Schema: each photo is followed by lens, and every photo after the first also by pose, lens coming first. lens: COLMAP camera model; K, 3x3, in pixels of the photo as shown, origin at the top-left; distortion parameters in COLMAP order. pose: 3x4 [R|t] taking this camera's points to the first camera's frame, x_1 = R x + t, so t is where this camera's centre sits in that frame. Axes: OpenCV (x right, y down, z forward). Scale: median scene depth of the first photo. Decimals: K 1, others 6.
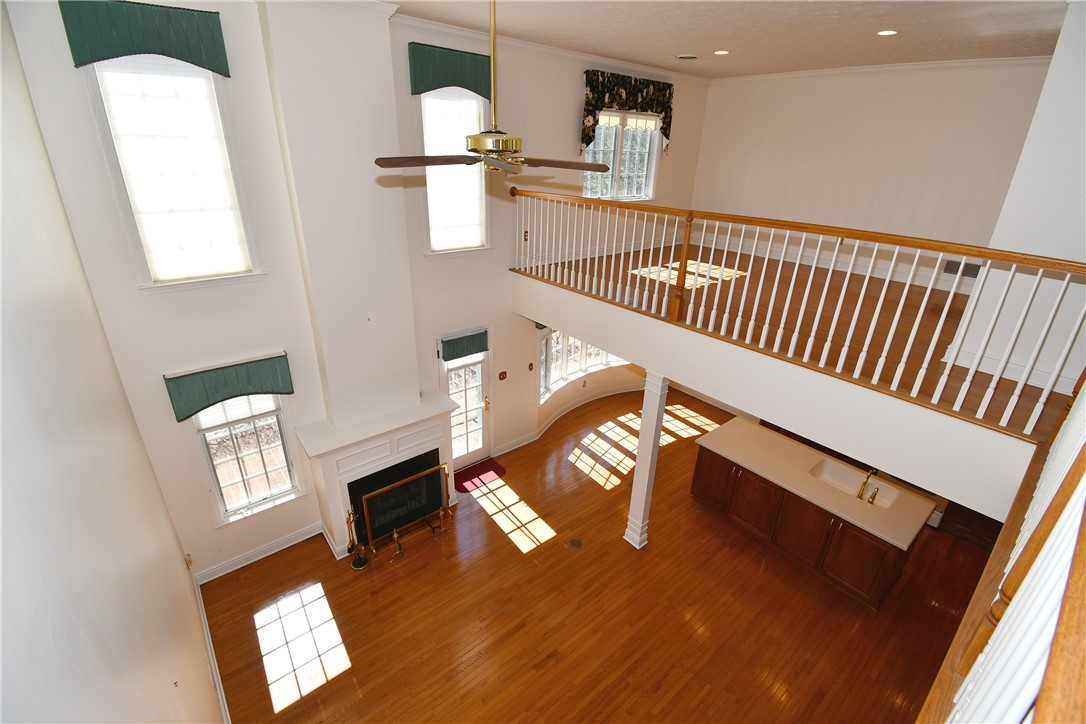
lens RADIAL K [[474.3, 0, 543.0], [0, 474.3, 362.0], [0, 0, 1]] dist [0.023374, -0.029611]
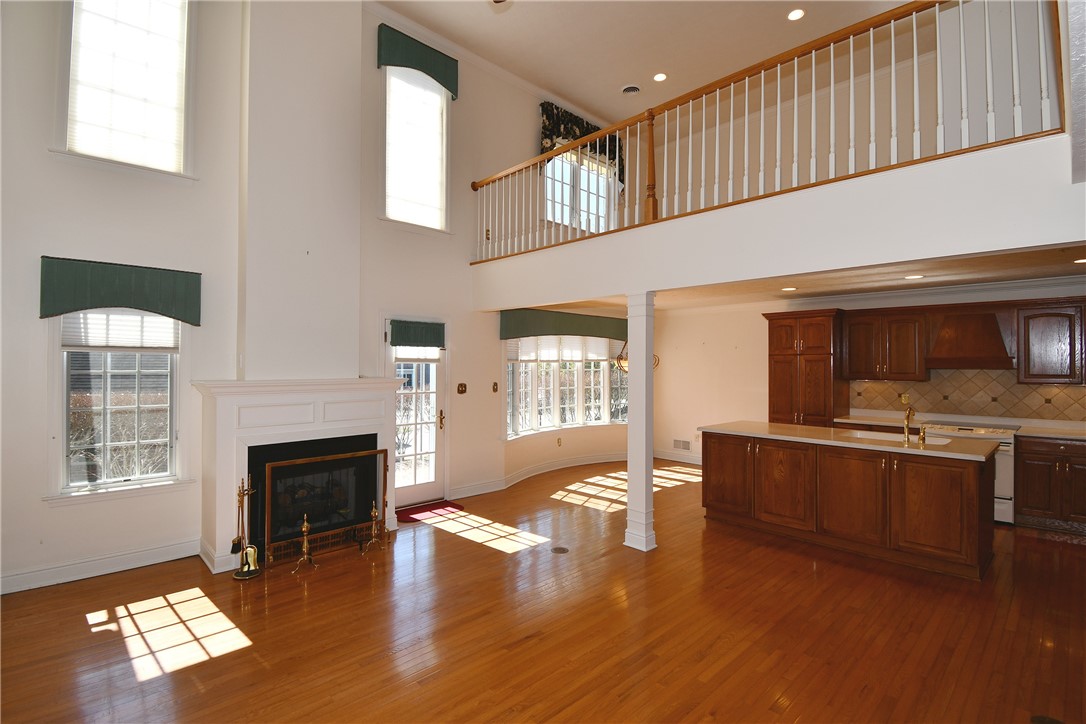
lens RADIAL K [[511.8, 0, 543.0], [0, 511.8, 362.0], [0, 0, 1]] dist [0.020814, -0.030054]
pose [[0.997124, -0.024106, 0.071850, -0.006258], [0.051179, 0.913419, -0.403790, 0.439975], [-0.055895, 0.406306, 0.912026, 0.172669]]
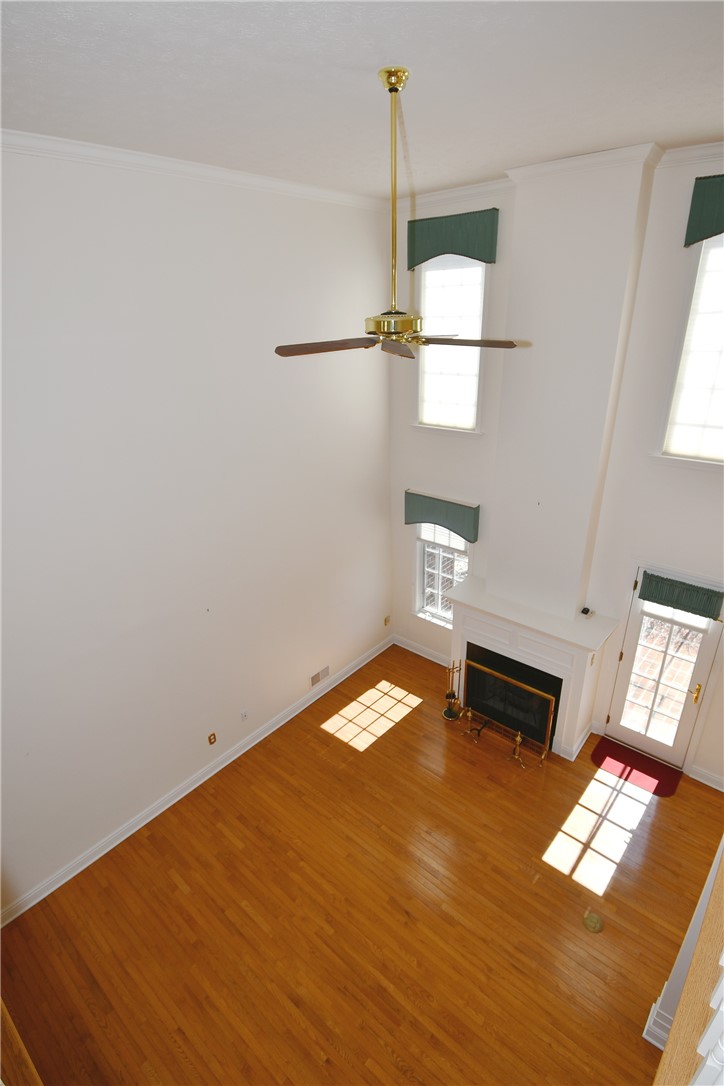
lens RADIAL K [[523.6, 0, 361.7], [0, 523.6, 548.6], [0, 0, 1]] dist [0.019615, -0.028646]
pose [[0.161430, 0.373898, -0.913313, 0.486577], [-0.368078, 0.881485, 0.295809, -0.166580], [0.915674, 0.288418, 0.279922, 0.368372]]
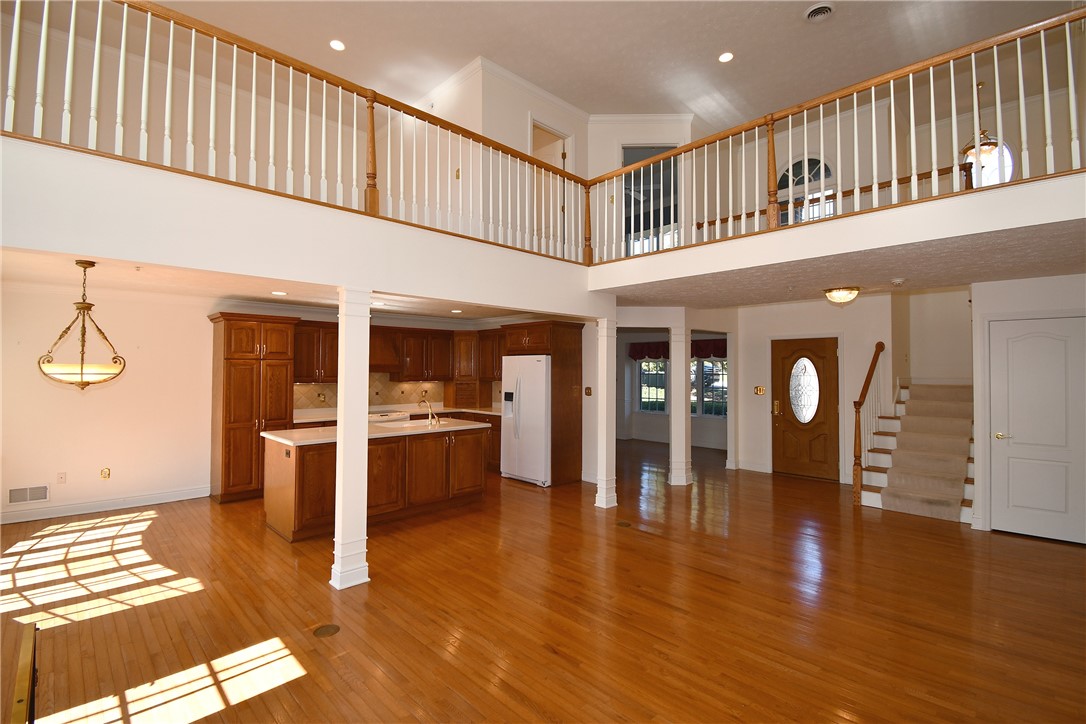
lens RADIAL K [[496.7, 0, 538.3], [0, 496.7, 360.3], [0, 0, 1]] dist [0.019852, -0.026680]
pose [[-0.075726, -0.011583, 0.997061, -0.499340], [0.396458, 0.917147, 0.040765, 0.180711], [-0.914925, 0.398380, -0.064860, 0.714202]]
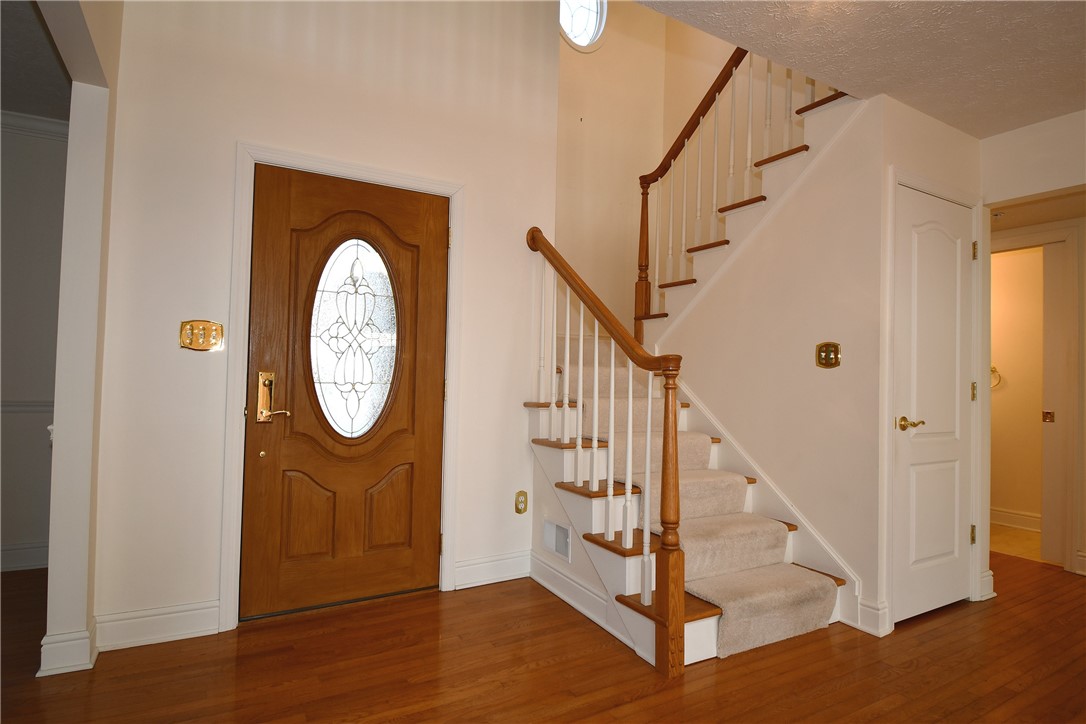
lens RADIAL K [[582.5, 0, 543.0], [0, 582.5, 362.0], [0, 0, 1]] dist [0.034565, -0.042345]
pose [[-0.983346, -0.053951, 0.173550, 0.562235], [0.016314, 0.924864, 0.379948, 0.425821], [-0.181009, 0.376451, -0.908581, 0.445416]]
